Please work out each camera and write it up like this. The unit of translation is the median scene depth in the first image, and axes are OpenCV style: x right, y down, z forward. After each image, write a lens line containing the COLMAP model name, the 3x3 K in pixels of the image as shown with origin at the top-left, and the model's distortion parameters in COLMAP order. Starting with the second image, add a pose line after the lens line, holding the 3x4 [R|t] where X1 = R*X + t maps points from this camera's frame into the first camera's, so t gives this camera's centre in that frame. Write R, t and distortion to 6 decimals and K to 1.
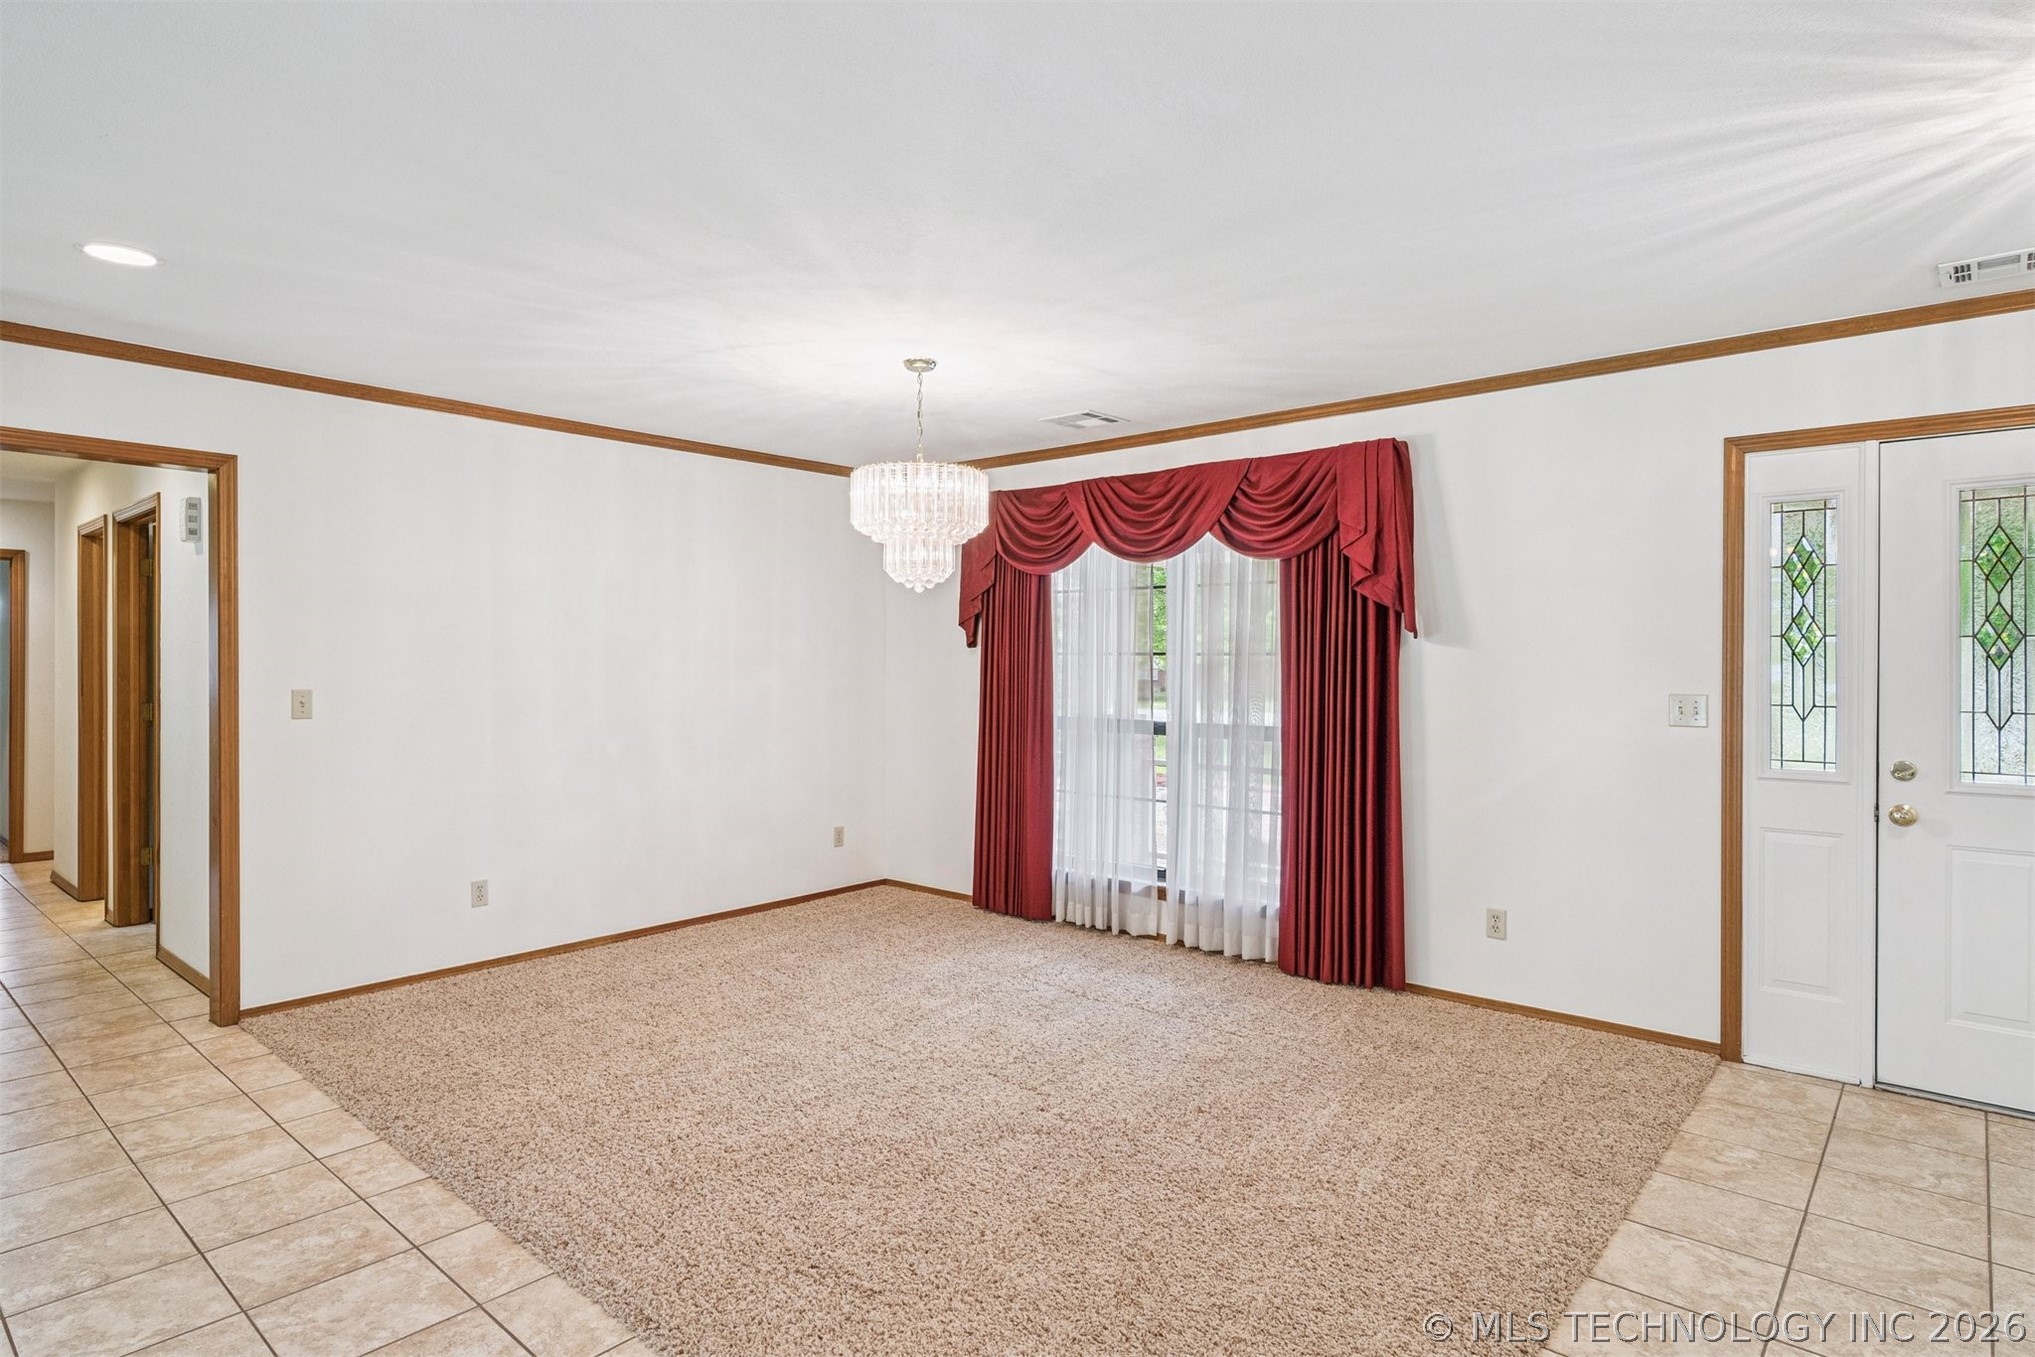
lens RADIAL K [[1096.5, 0, 998.2], [0, 1096.5, 668.3], [0, 0, 1]] dist [0.003036, -0.001274]
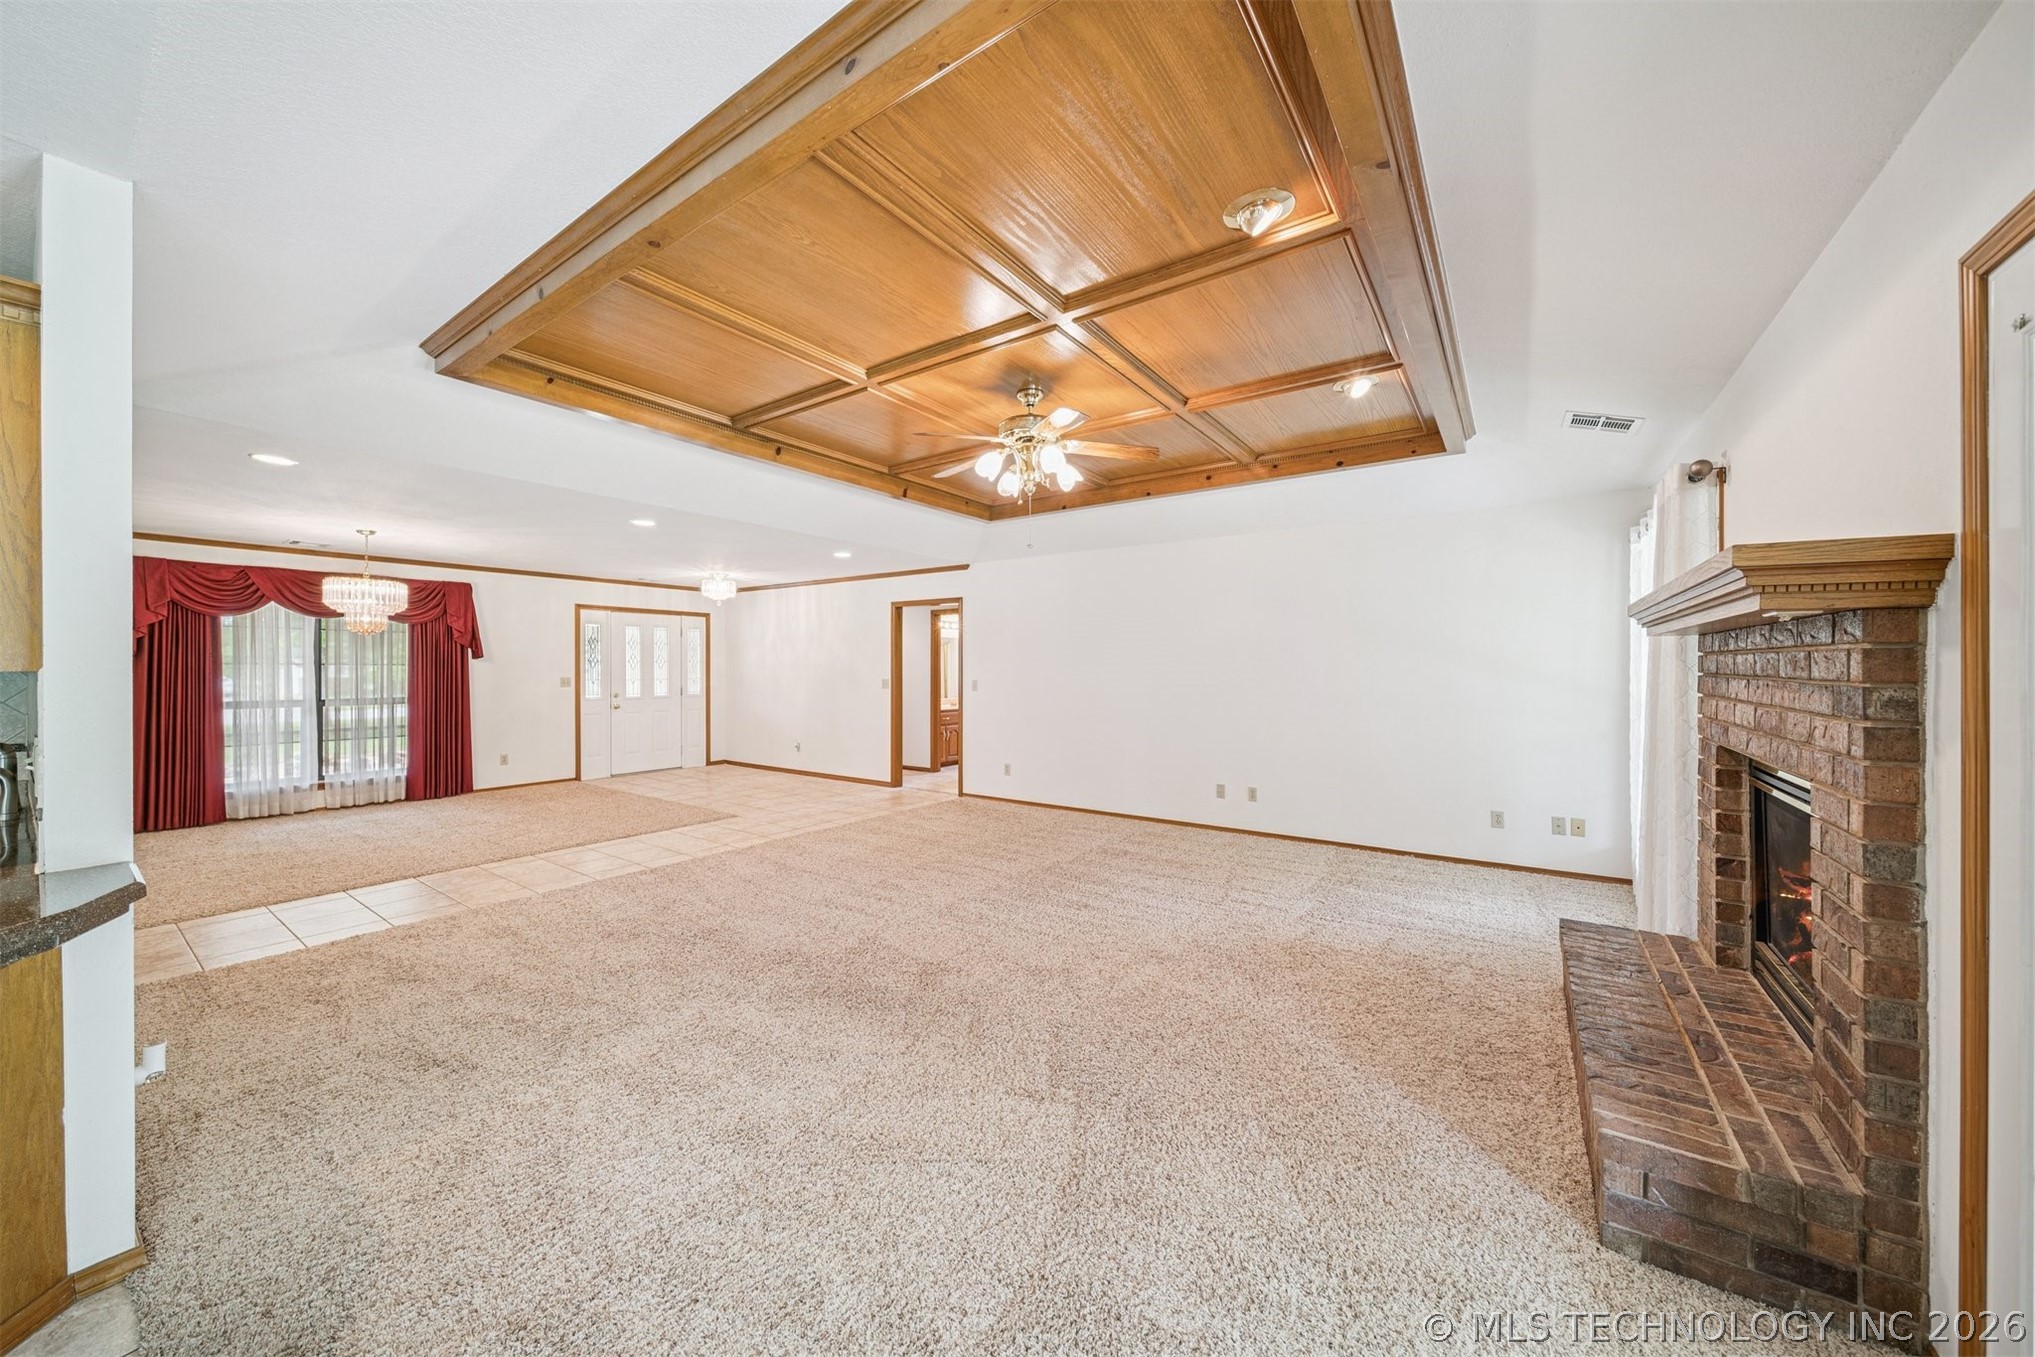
lens RADIAL K [[714.8, 0, 1002.4], [0, 714.8, 669.5], [0, 0, 1]] dist [0.001719, -0.001269]
pose [[-0.098256, -0.004783, 0.995150, -1.464184], [0.005486, 0.999971, 0.005347, -0.004087], [-0.995146, 0.005985, -0.098227, -0.104554]]
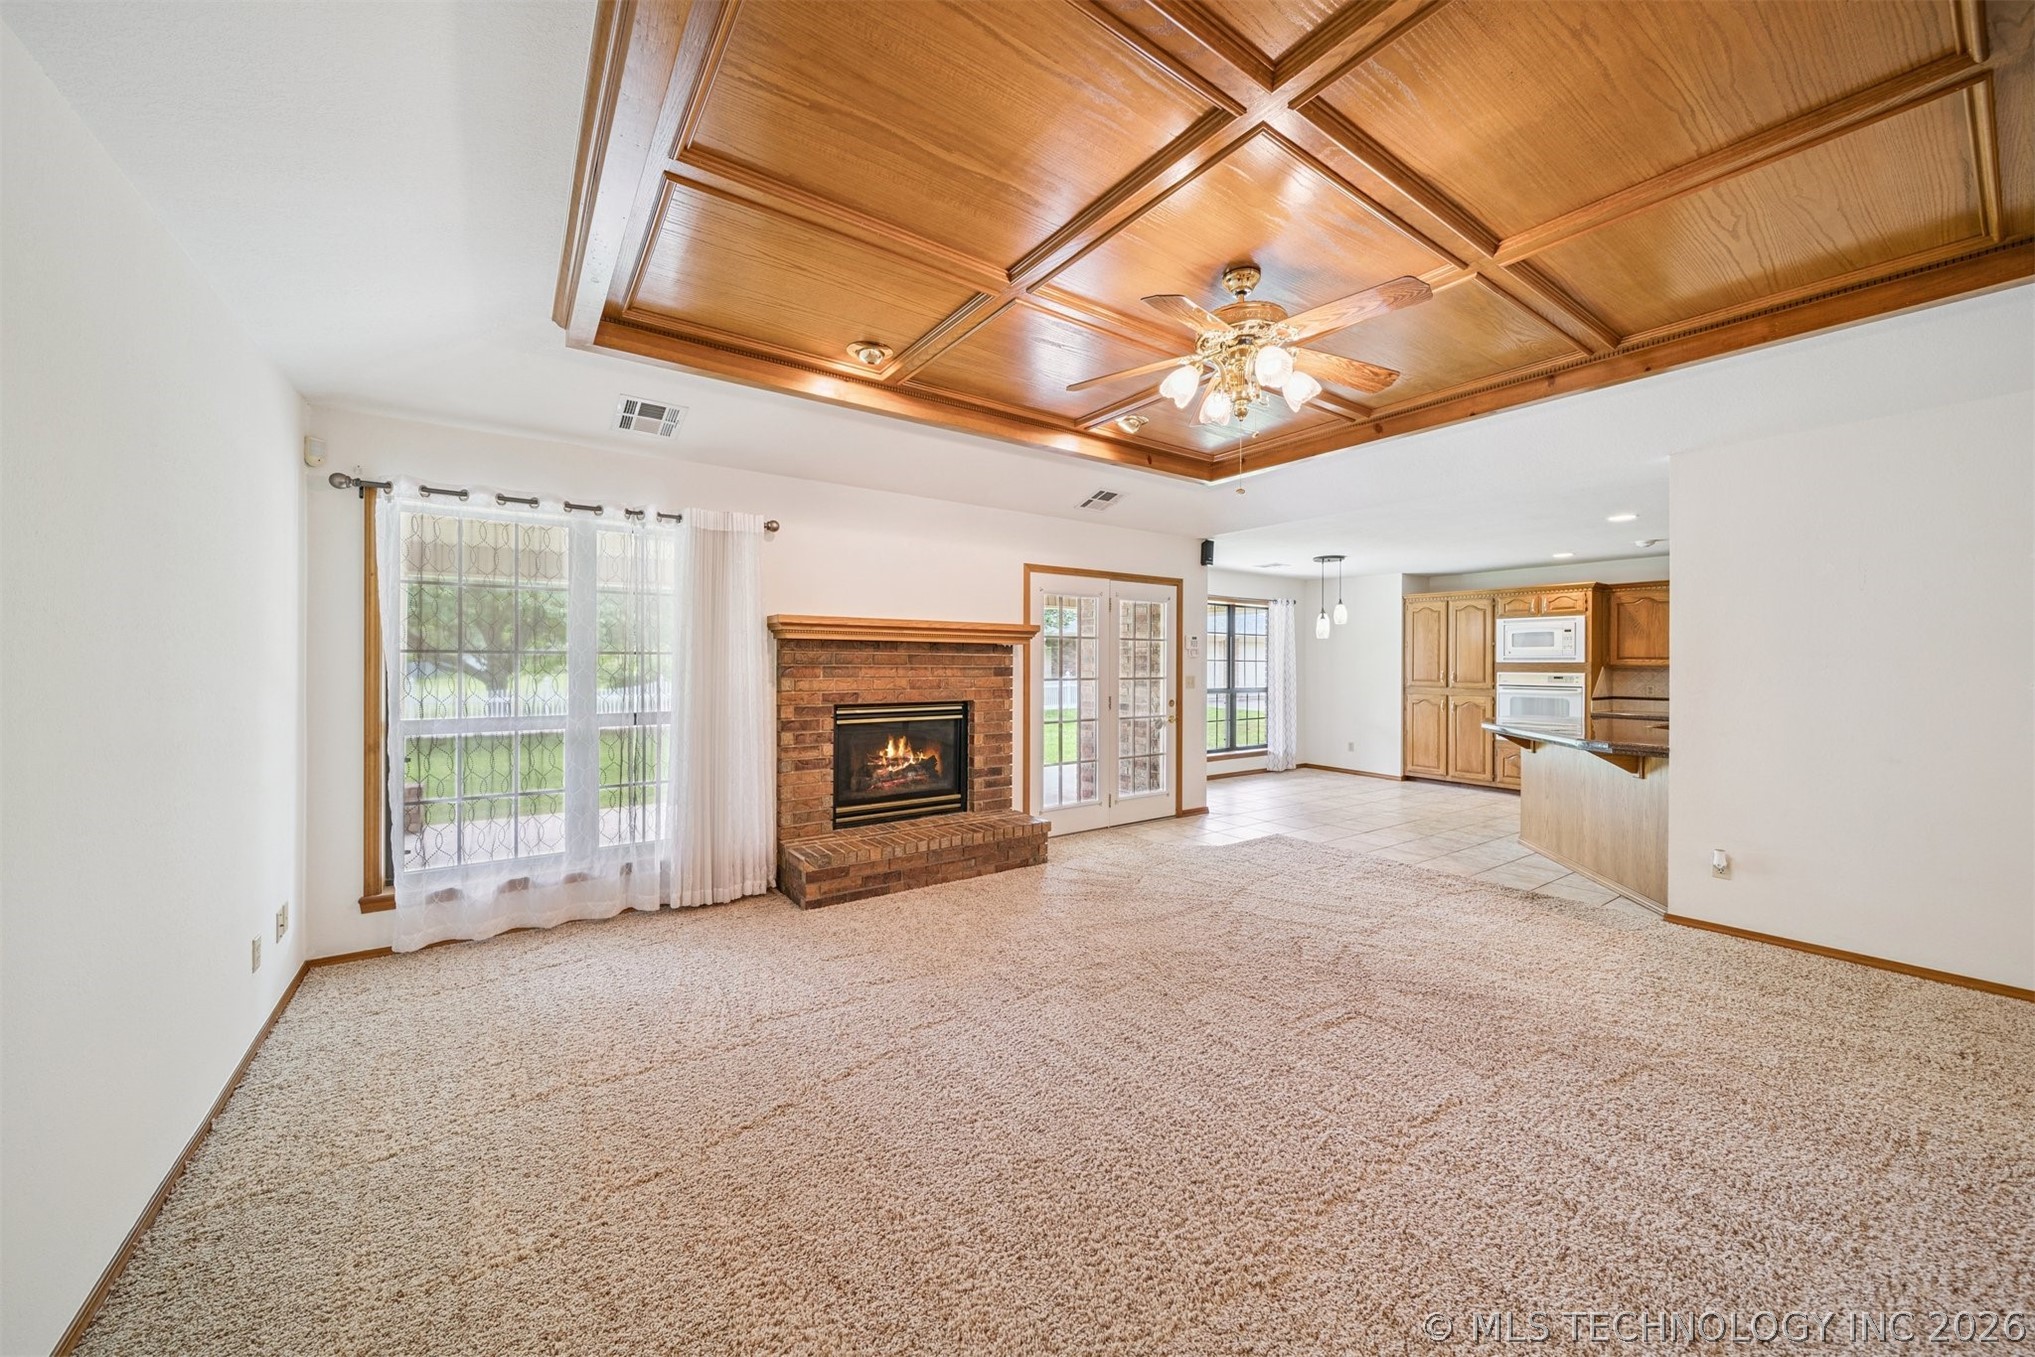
lens RADIAL K [[718.6, 0, 1003.1], [0, 718.6, 663.0], [0, 0, 1]] dist [0.000455, 0.000082]
pose [[-0.238841, -0.002267, -0.971056, -0.029656], [-0.010226, 0.999948, 0.000181, 0.001358], [0.971005, 0.009974, -0.238851, -0.261821]]
